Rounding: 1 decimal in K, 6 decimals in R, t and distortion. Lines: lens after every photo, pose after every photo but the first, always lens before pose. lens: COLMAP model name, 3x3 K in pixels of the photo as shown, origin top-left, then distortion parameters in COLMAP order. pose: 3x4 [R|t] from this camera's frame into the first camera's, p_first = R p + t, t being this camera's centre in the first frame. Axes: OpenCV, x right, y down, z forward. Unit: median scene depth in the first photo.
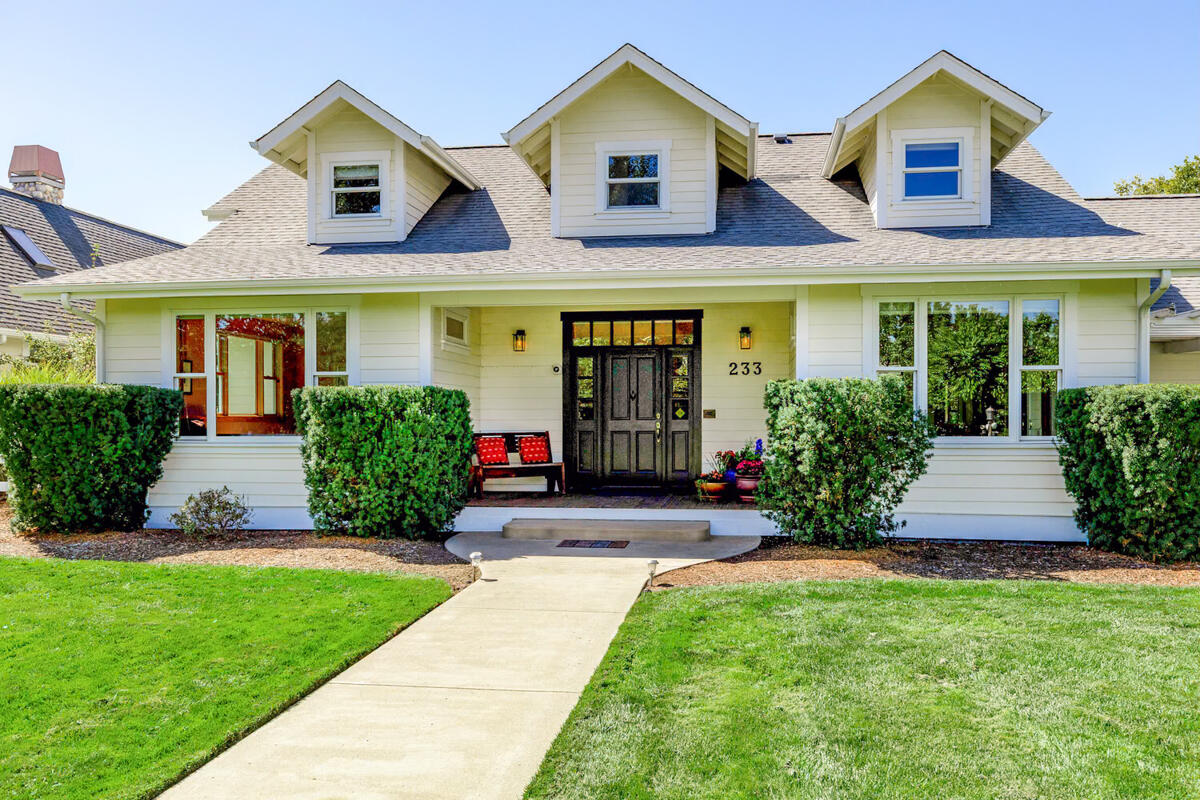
lens RADIAL K [[895.1, 0, 619.7], [0, 895.1, 424.1], [0, 0, 1]] dist [0.001615, 0.005762]
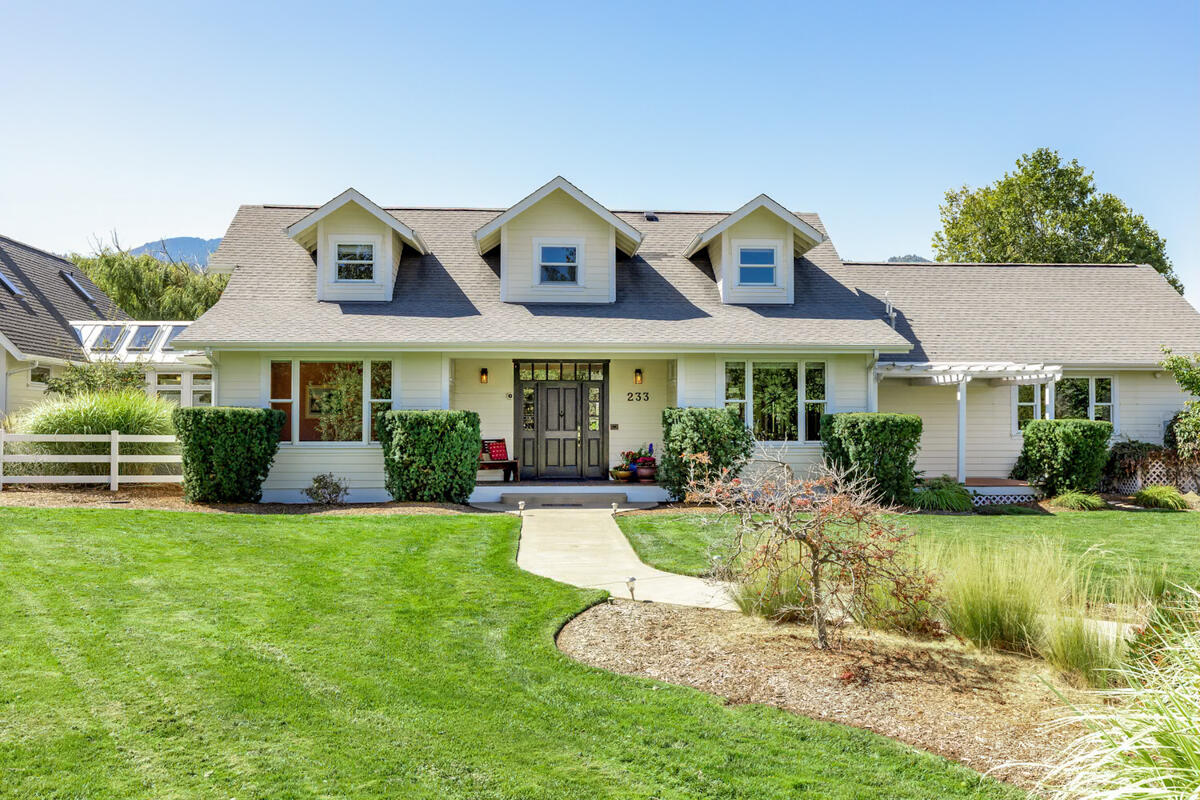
lens RADIAL K [[1203.7, 0, 599.3], [0, 1203.7, 401.2], [0, 0, 1]] dist [-0.005556, 0.000000]
pose [[0.982341, 0.005824, 0.187009, -0.330054], [-0.000583, 0.999606, -0.028070, 0.002043], [-0.187099, 0.027465, 0.981957, -1.061295]]
